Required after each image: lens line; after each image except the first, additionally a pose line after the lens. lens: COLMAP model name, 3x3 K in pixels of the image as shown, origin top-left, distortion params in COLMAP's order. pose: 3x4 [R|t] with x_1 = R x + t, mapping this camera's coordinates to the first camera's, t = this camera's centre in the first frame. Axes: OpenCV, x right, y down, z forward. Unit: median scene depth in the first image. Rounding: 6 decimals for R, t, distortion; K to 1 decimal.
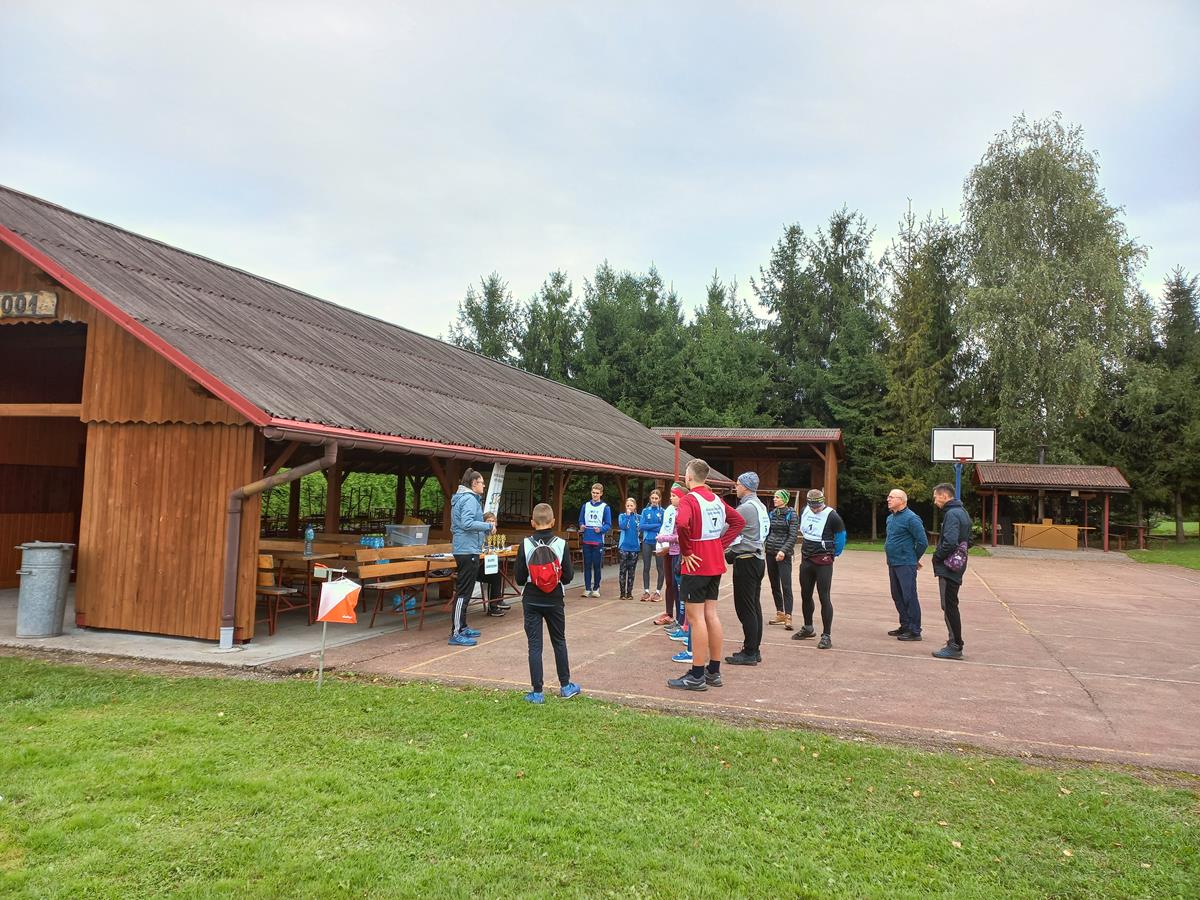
lens RADIAL K [[861.5, 0, 600.0], [0, 861.5, 450.0], [0, 0, 1]] dist [0.081594, -0.059984]
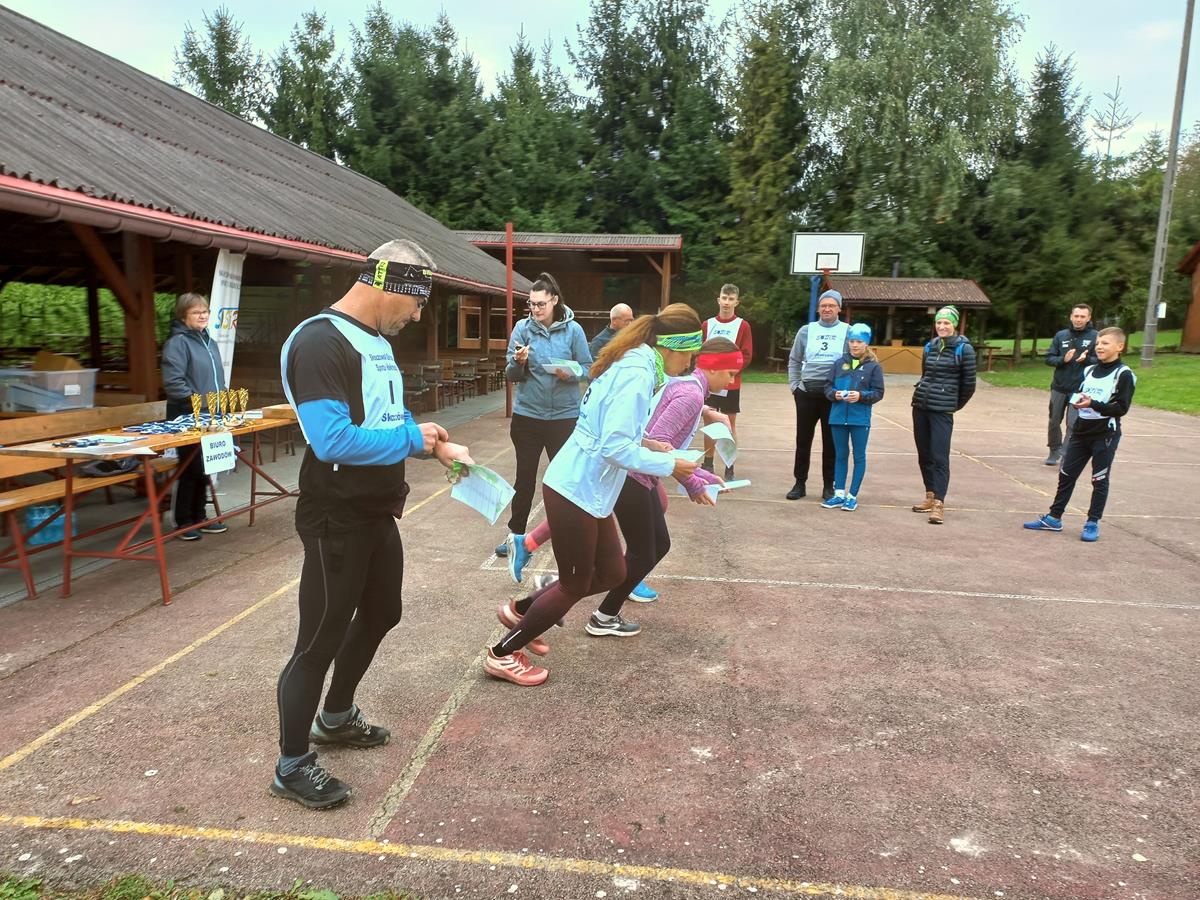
lens RADIAL K [[896.2, 0, 562.4], [0, 896.2, 468.3], [0, 0, 1]] dist [0.086290, -0.089951]
pose [[0.979416, -0.039616, 0.197927, -0.010810], [-0.003490, 0.977082, 0.212833, 0.009259], [-0.201823, -0.209143, 0.956832, 0.137452]]
